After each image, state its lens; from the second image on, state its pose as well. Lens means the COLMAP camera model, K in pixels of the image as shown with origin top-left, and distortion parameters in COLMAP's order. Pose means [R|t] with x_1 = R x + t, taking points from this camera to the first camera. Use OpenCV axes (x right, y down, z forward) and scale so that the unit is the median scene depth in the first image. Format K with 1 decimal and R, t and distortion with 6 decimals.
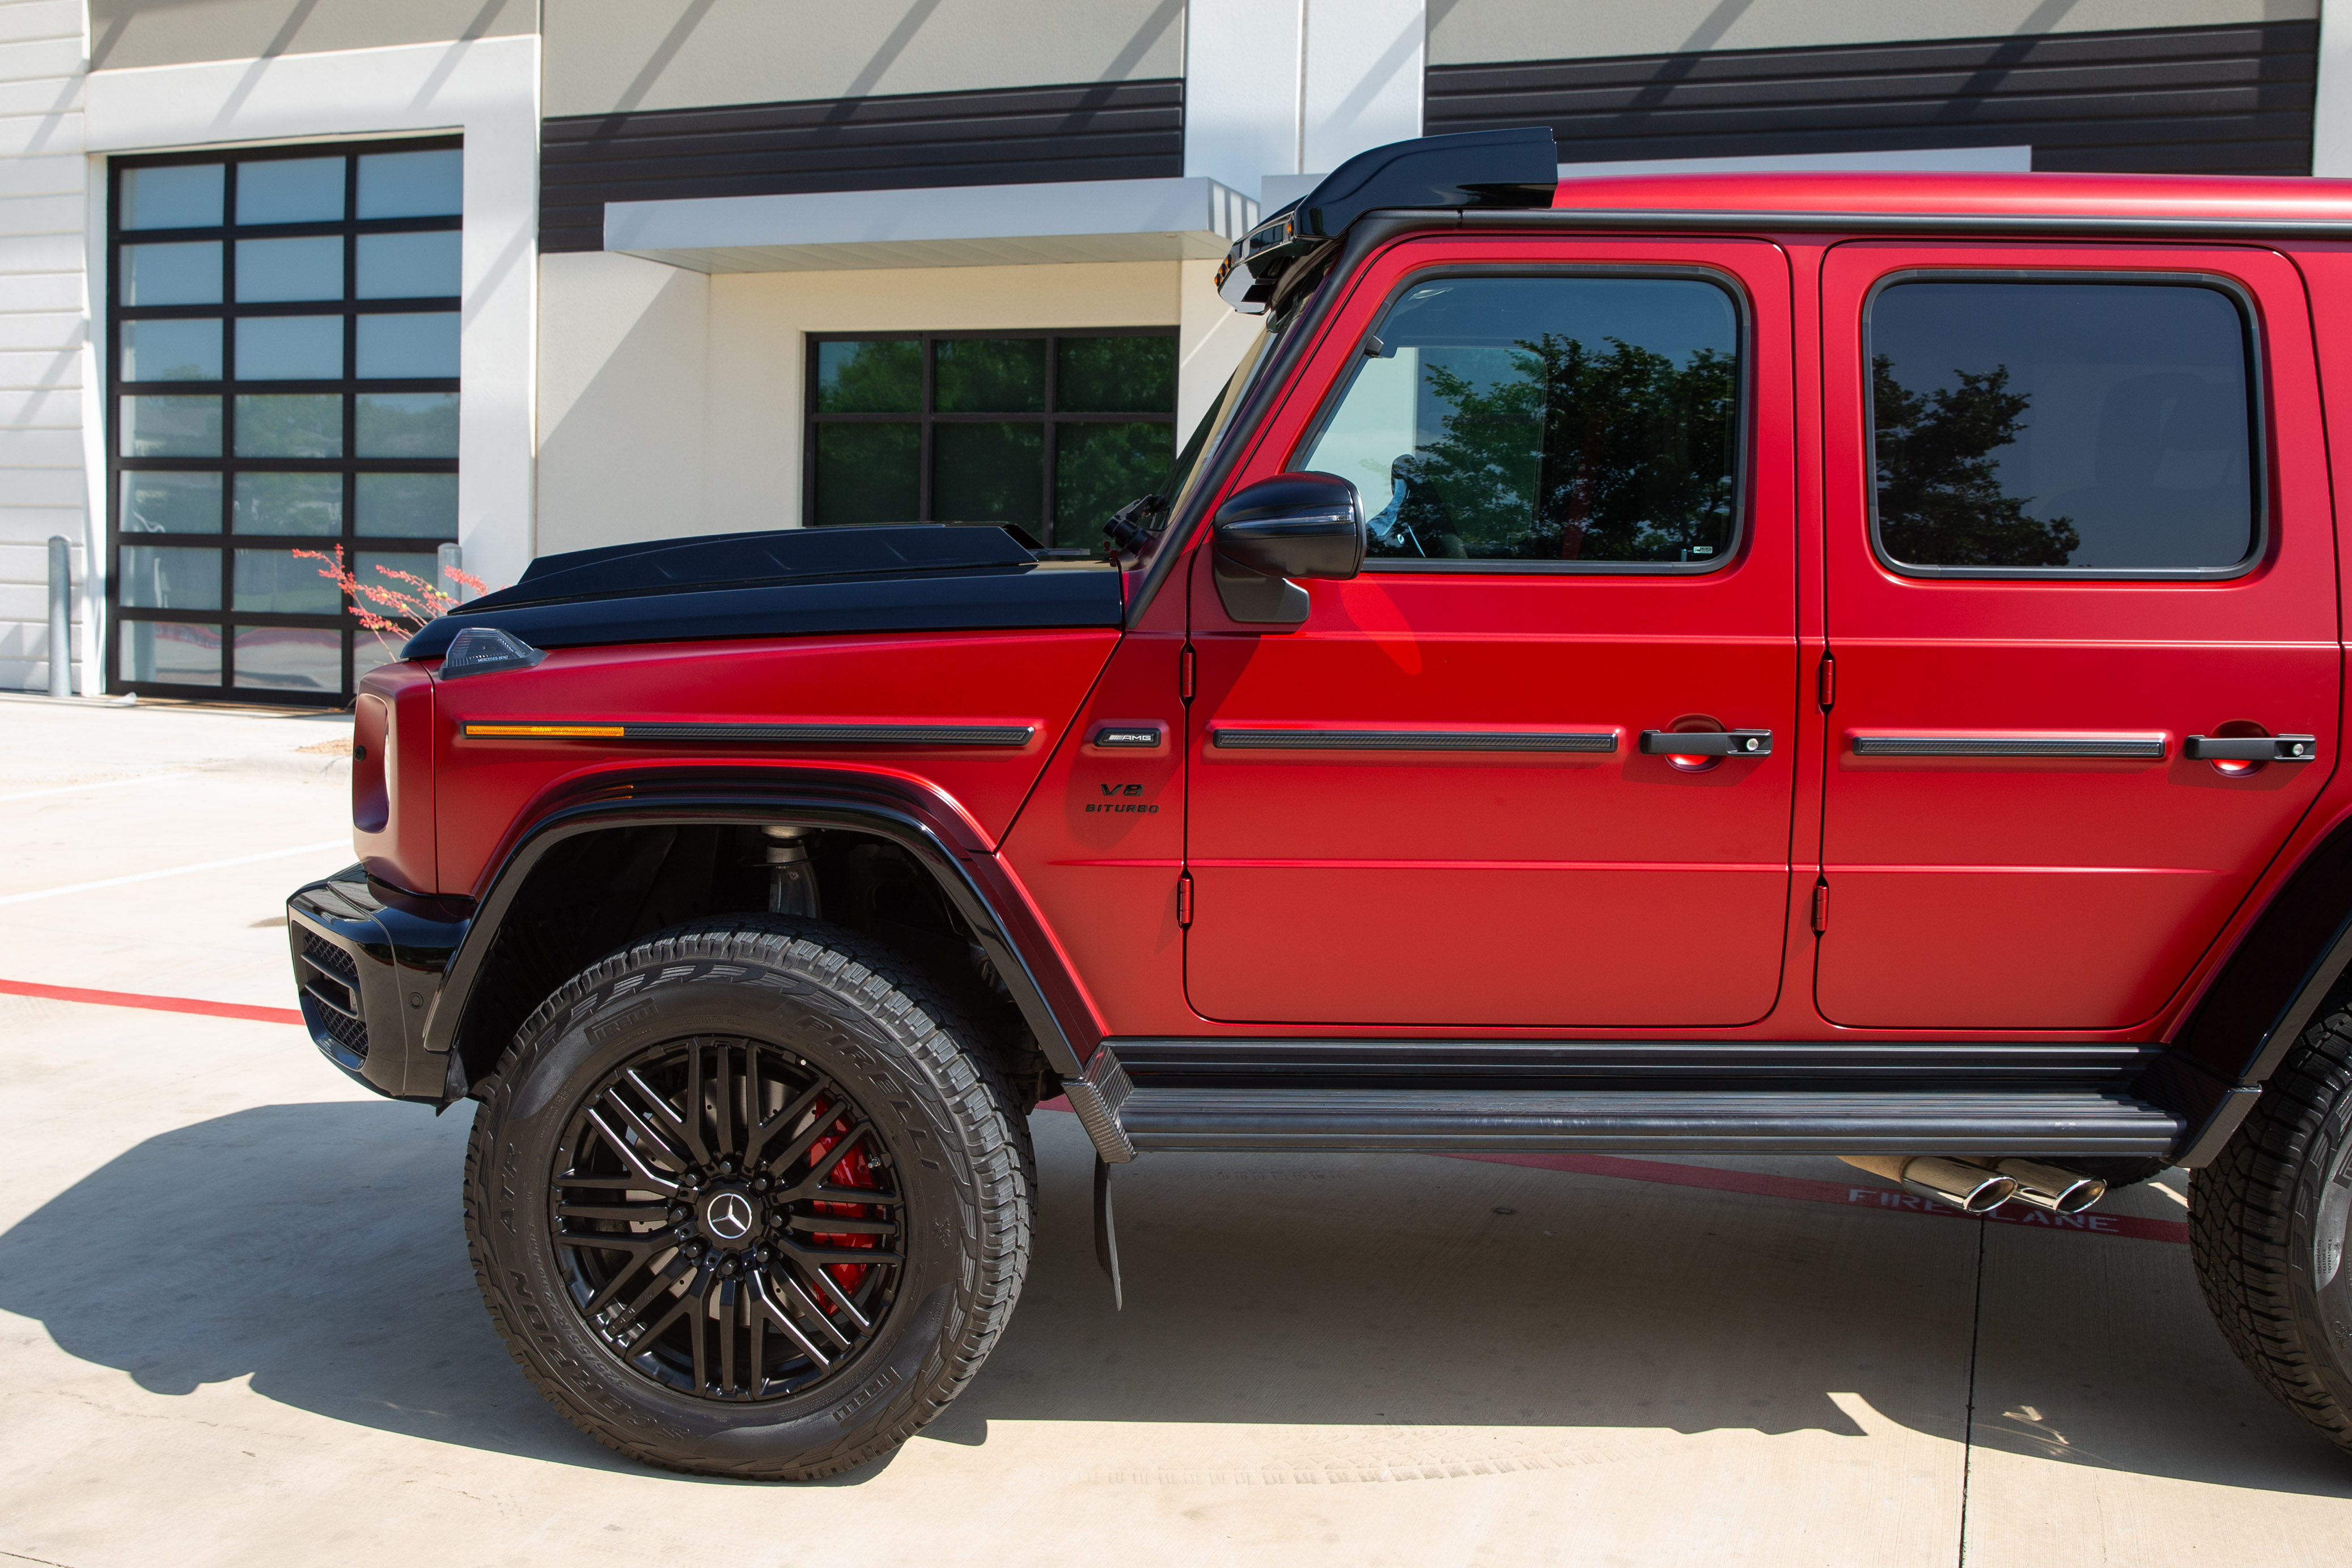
lens RADIAL K [[2371.2, 0, 1069.4], [0, 2371.2, 704.1], [0, 0, 1]] dist [-0.105322, 0.165448]
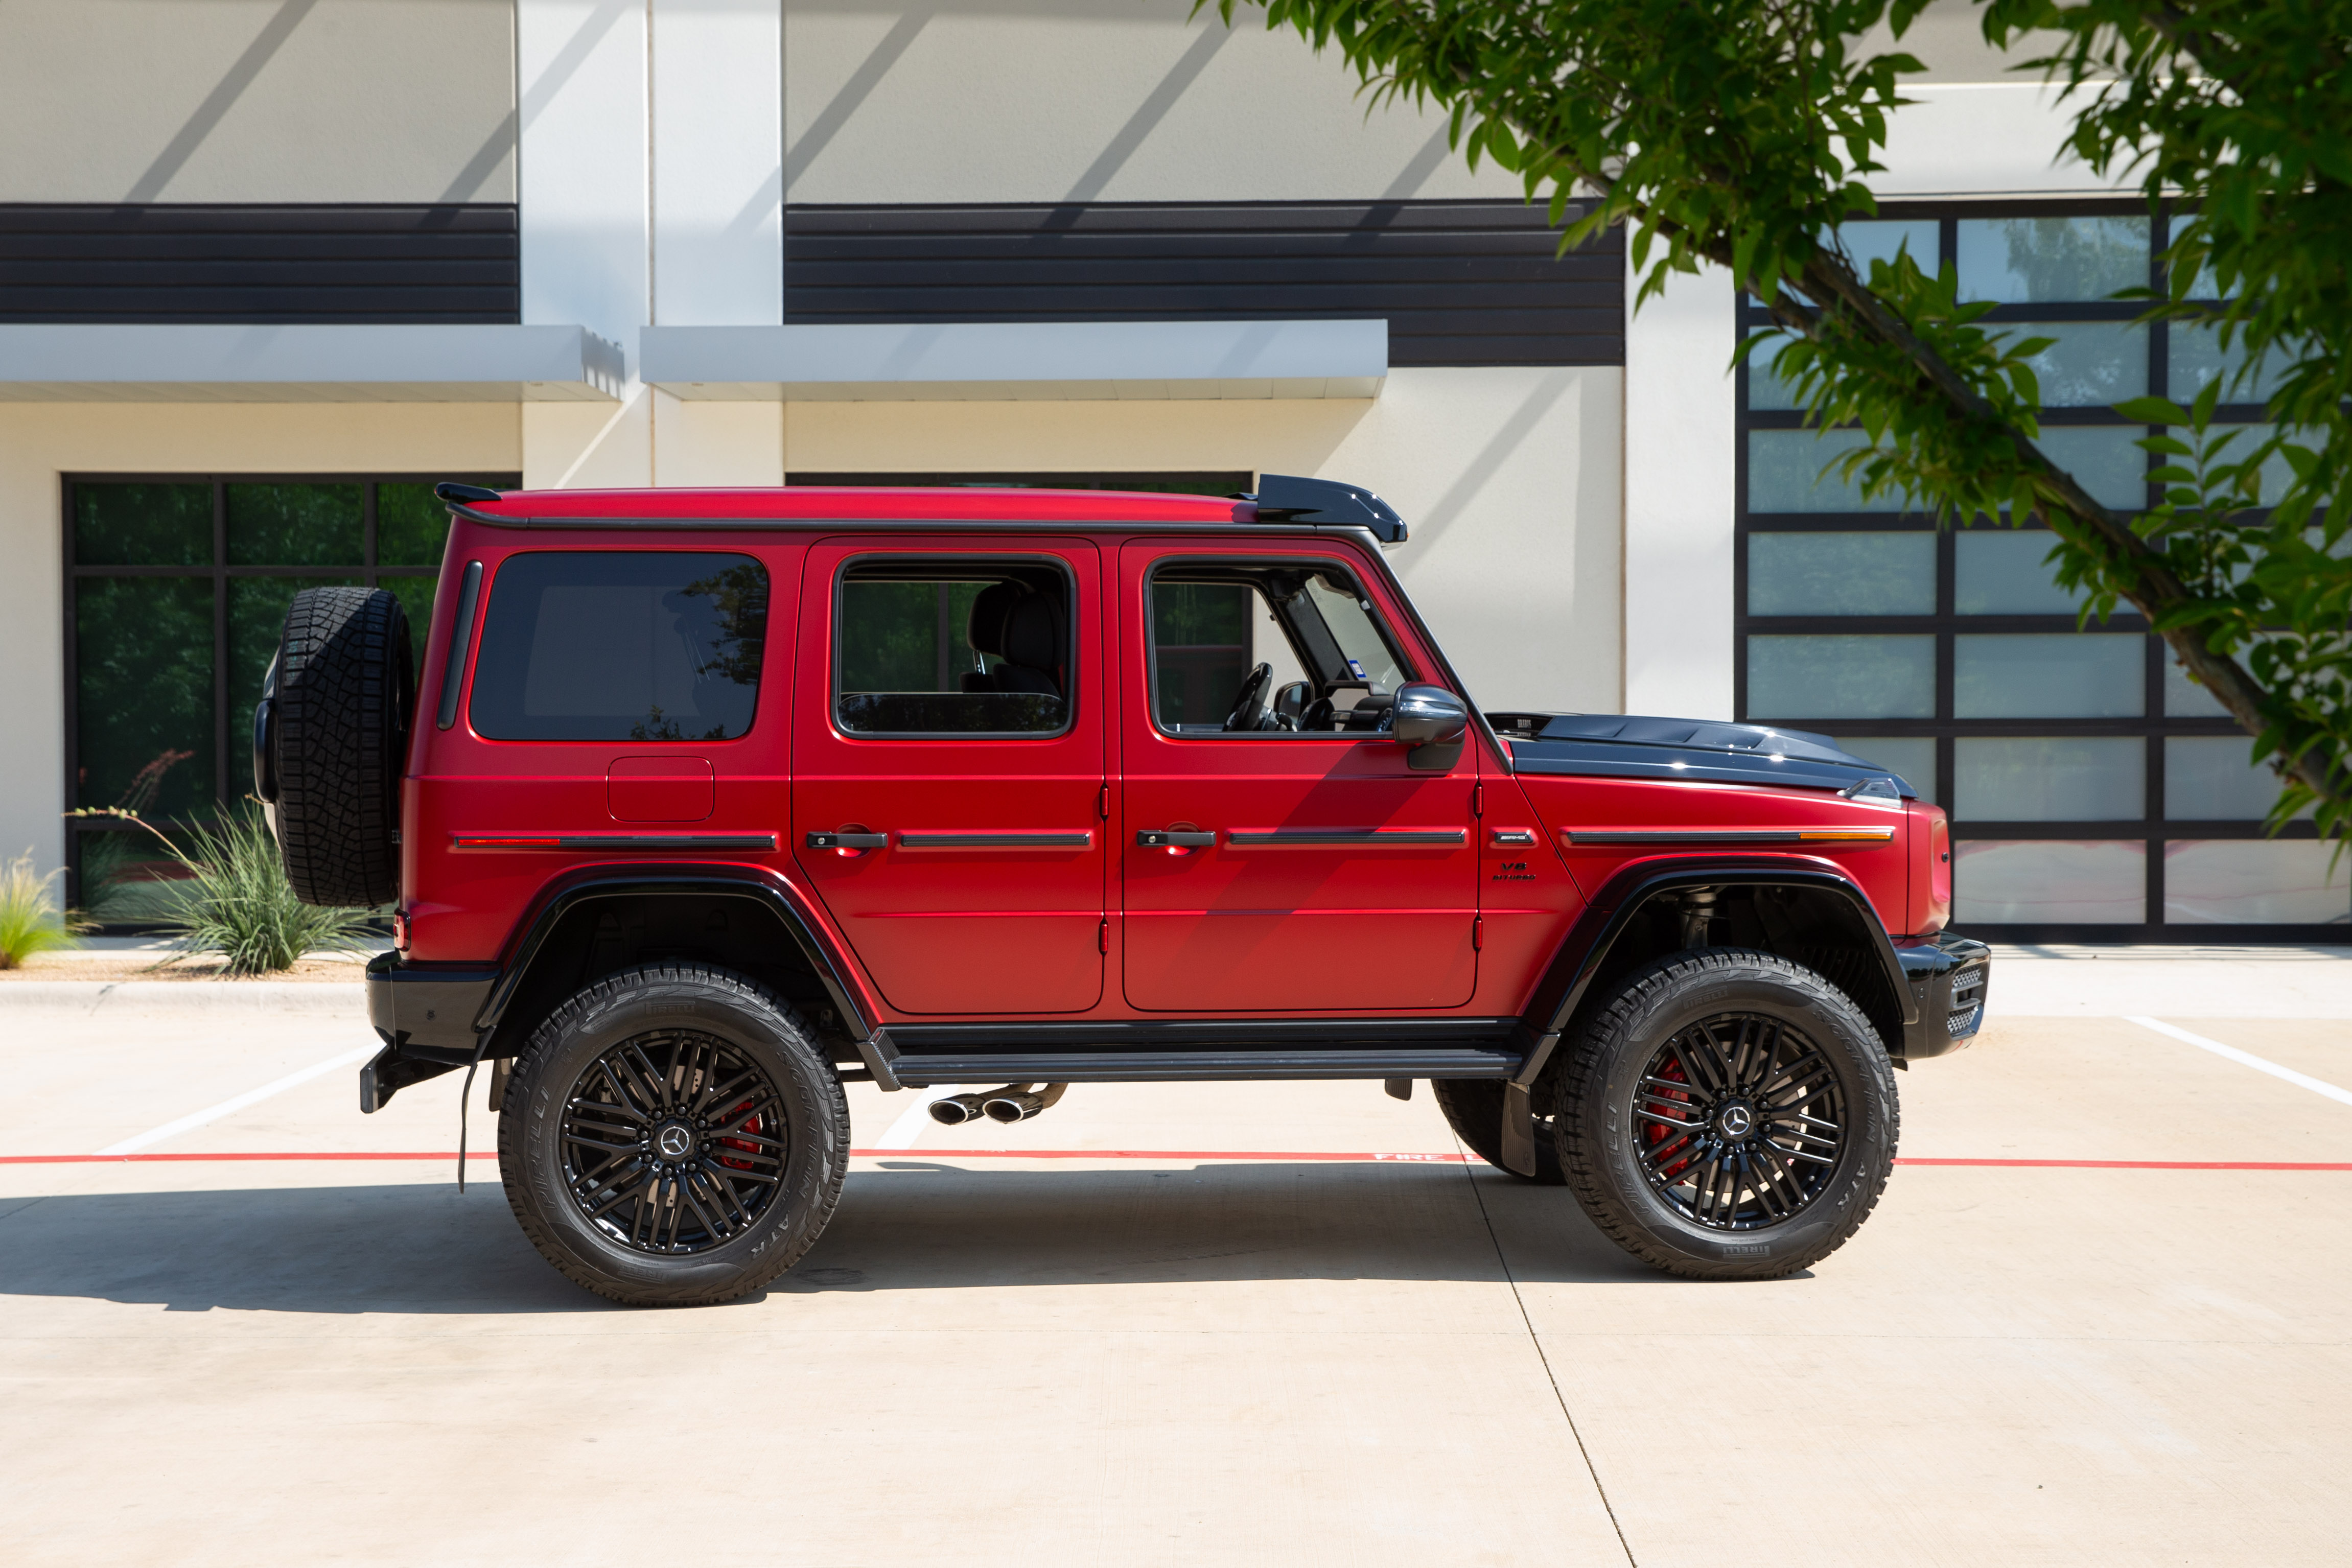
lens RADIAL K [[3644.1, 0, 1125.6], [0, 3644.1, 778.8], [0, 0, 1]] dist [0.091239, -0.066897]
pose [[0.940211, -0.030938, 0.339185, -0.798851], [0.044243, 0.998522, -0.031564, 0.055412], [-0.337707, 0.044684, 0.940190, -1.519619]]
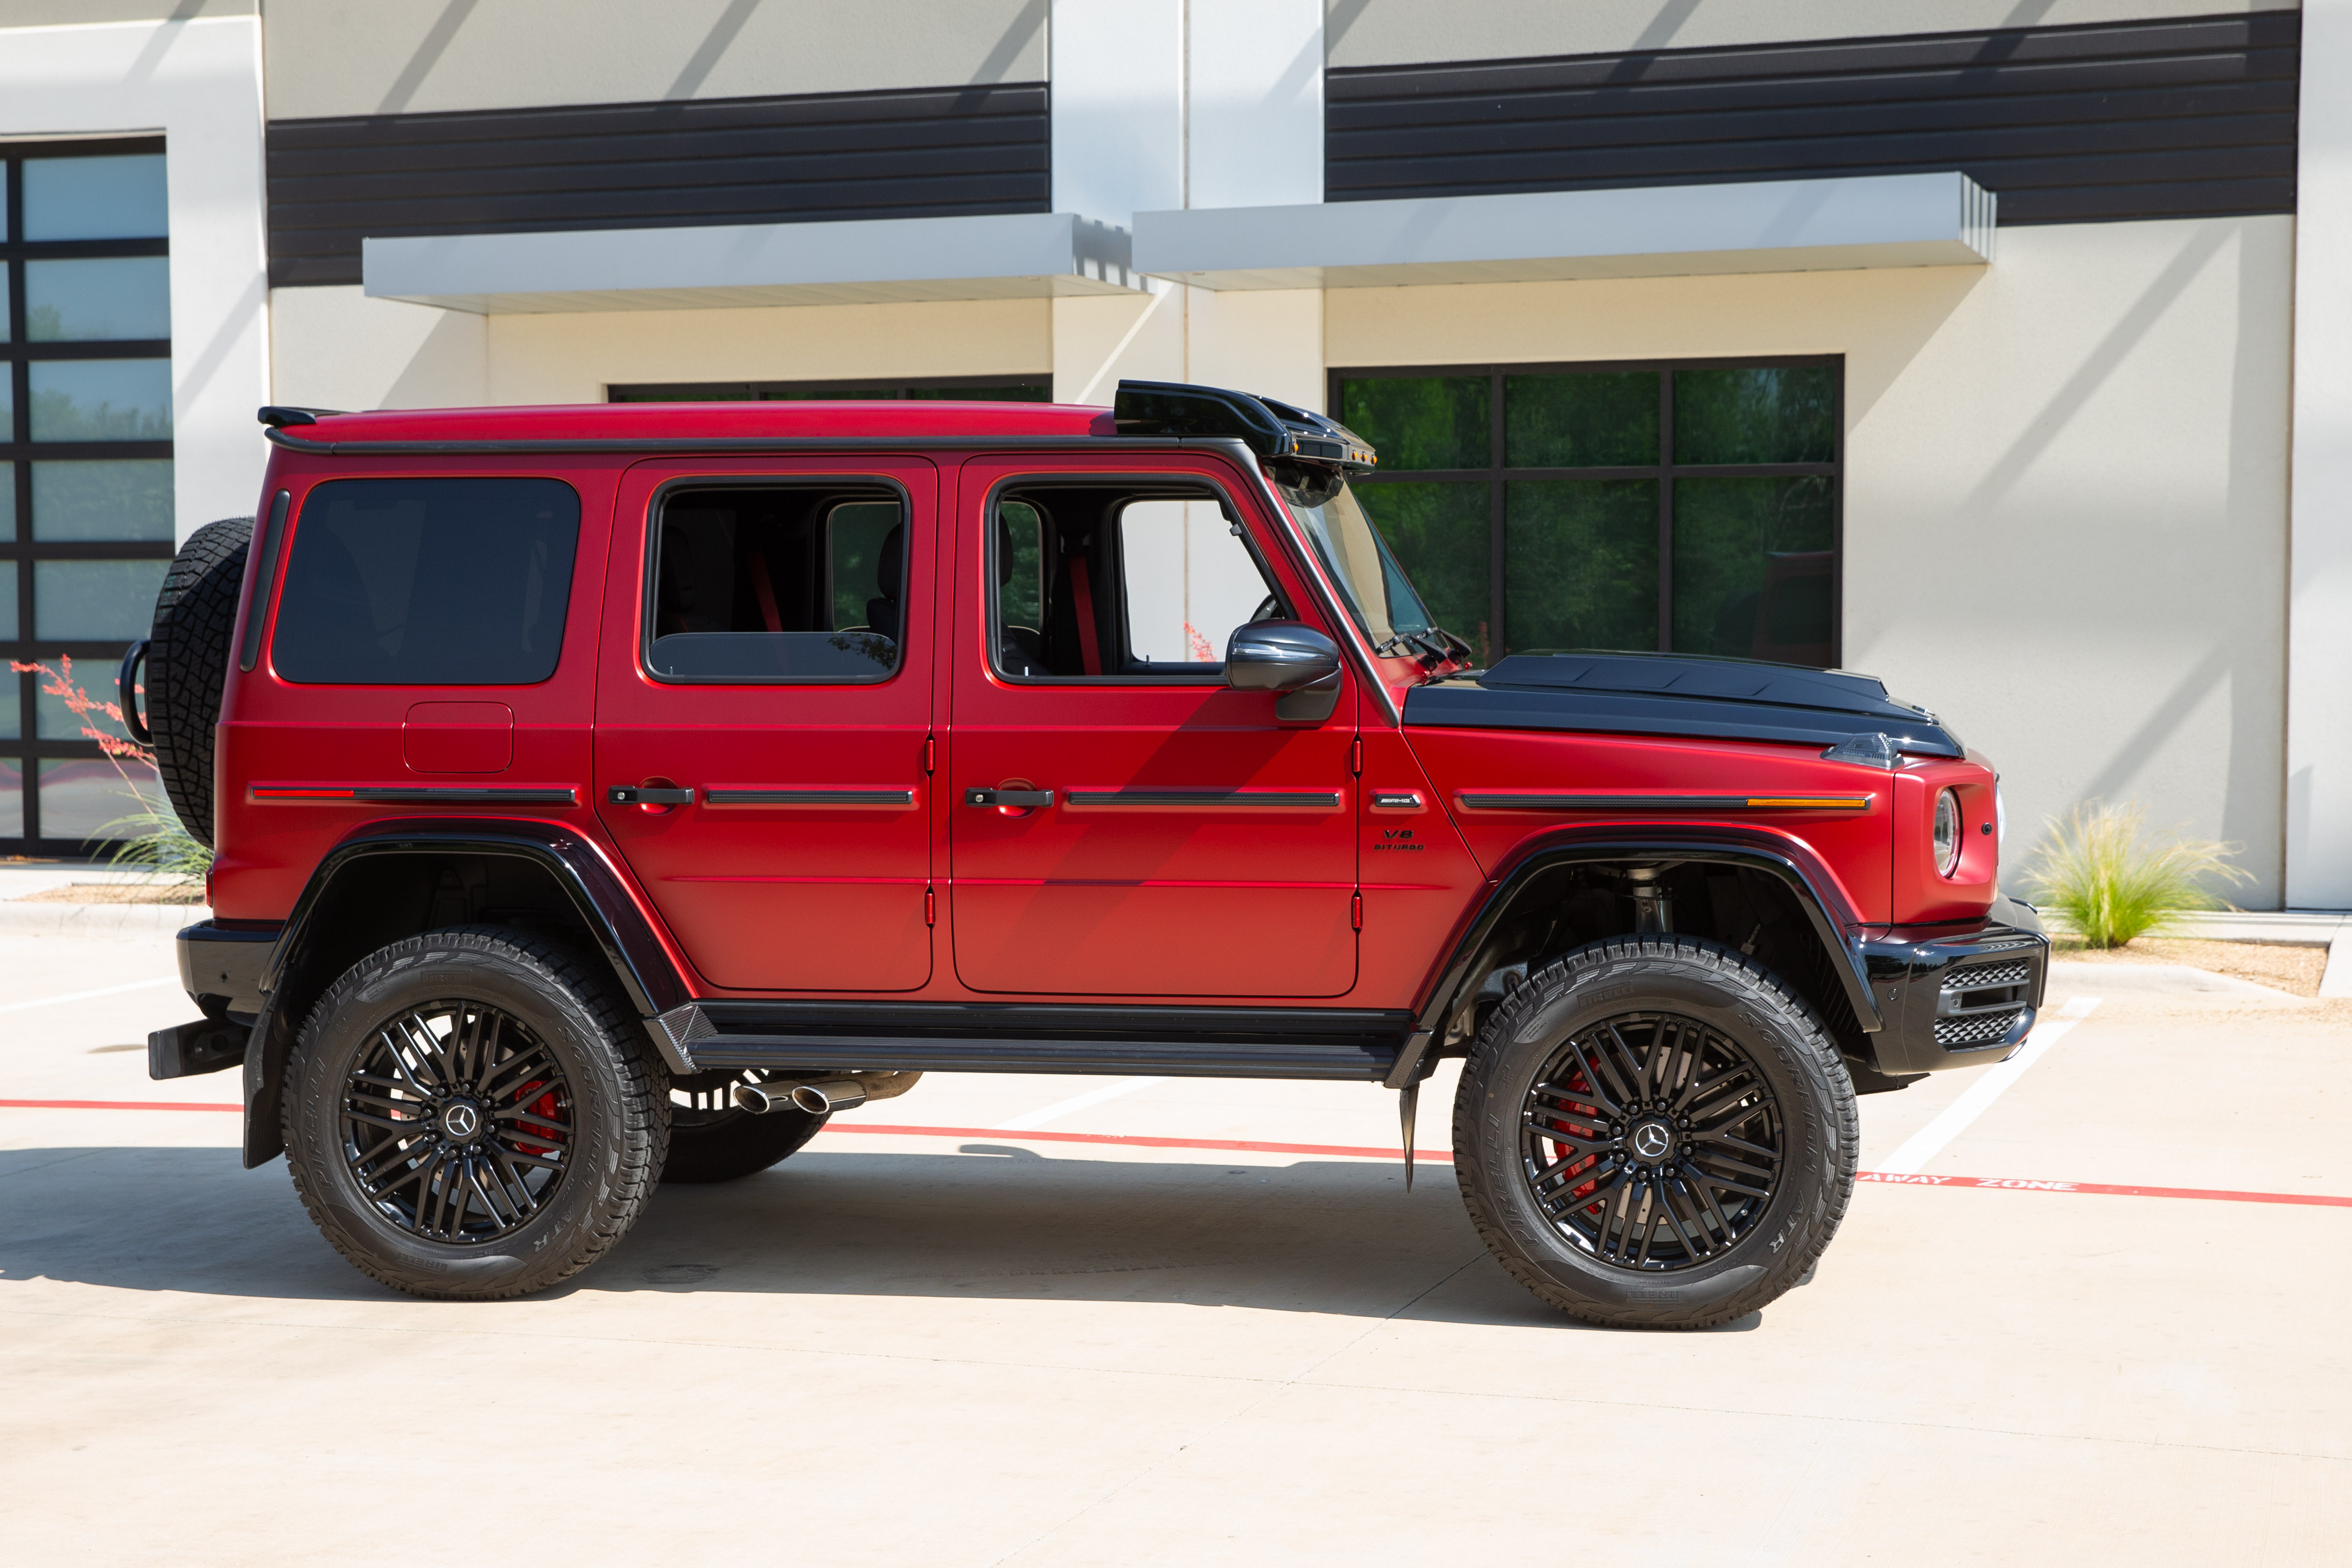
lens RADIAL K [[3964.8, 0, 1140.6], [0, 3964.8, 792.8], [0, 0, 1]] dist [0.101181, 0.002401]
pose [[0.998910, -0.028603, 0.036899, 0.079699], [0.029224, 0.999439, -0.016385, 0.057628], [-0.036409, 0.017445, 0.999185, -1.572670]]
